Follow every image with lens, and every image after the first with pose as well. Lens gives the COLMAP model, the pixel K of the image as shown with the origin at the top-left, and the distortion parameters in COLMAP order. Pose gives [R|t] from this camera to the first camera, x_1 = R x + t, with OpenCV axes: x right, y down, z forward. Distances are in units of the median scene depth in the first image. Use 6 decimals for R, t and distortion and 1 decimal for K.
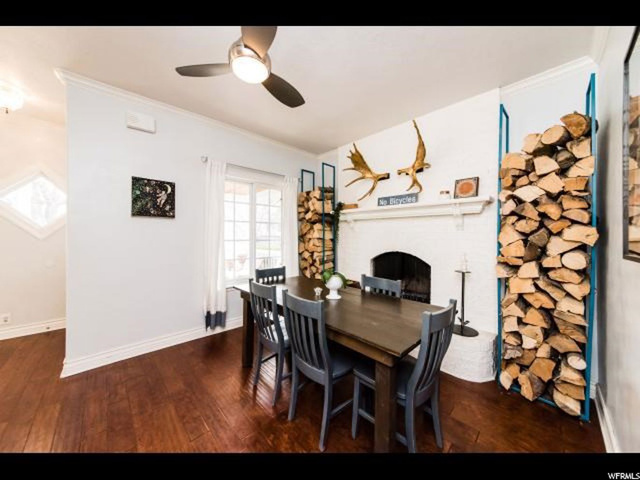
lens RADIAL K [[225.8, 0, 347.9], [0, 225.8, 234.4], [0, 0, 1]] dist [-0.000158, -0.000016]
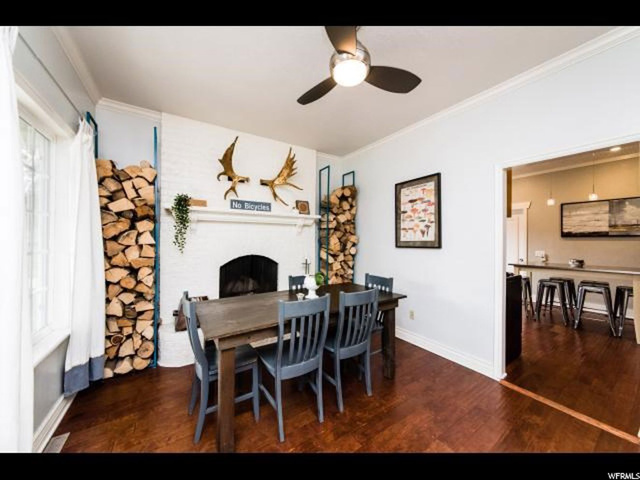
lens RADIAL K [[240.5, 0, 293.7], [0, 240.5, 239.8], [0, 0, 1]] dist [-0.001174, -0.000129]
pose [[0.248819, -0.003779, 0.968543, -0.674724], [-0.005668, 0.999970, 0.005357, -0.001813], [-0.968533, -0.006823, 0.248790, 0.443499]]
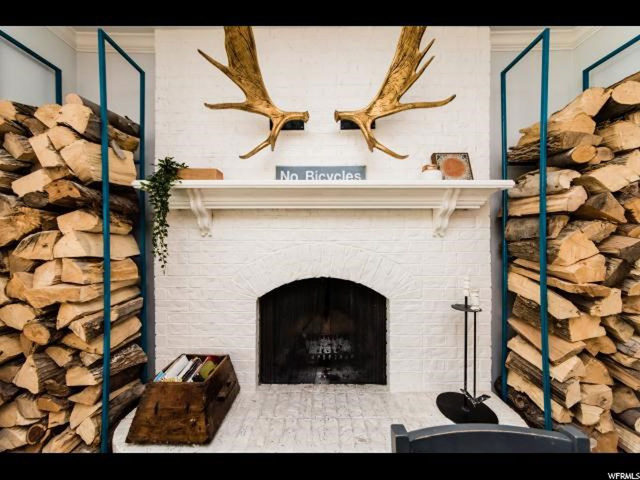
lens RADIAL K [[190.3, 0, 304.2], [0, 190.3, 240.1], [0, 0, 1]] dist [0.000988, 0.000101]
pose [[0.739221, -0.002091, 0.673459, -0.080304], [0.001926, 0.999998, 0.000991, -0.007609], [-0.673460, 0.000564, 0.739224, 0.592072]]
